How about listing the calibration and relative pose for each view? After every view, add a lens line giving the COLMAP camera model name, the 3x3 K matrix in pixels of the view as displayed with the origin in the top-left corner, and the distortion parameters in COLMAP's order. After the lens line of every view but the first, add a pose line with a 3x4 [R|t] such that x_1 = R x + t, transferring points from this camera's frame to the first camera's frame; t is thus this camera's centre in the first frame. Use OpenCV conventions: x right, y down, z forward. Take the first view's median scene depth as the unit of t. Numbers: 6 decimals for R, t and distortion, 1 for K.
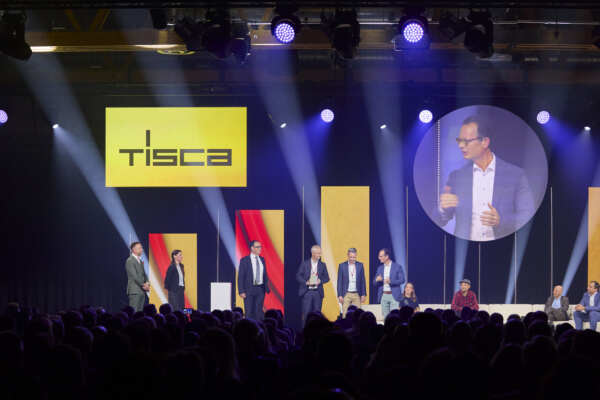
lens RADIAL K [[2073.9, 0, 300.0], [0, 2073.9, 200.0], [0, 0, 1]] dist [0.022919, 0.296727]
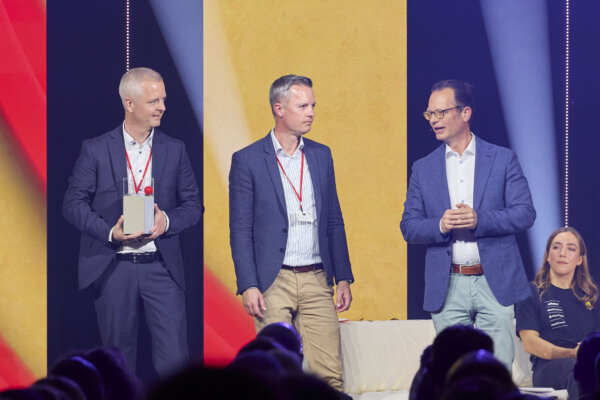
lens RADIAL K [[2296.6, 0, 300.0], [0, 2296.6, 200.0], [0, 0, 1]] dist [-0.163943, -2.343781]
pose [[0.999527, 0.001865, 0.030712, 0.003999], [-0.001661, 0.999977, -0.006650, 0.009031], [-0.030724, 0.006596, 0.999506, 0.174321]]
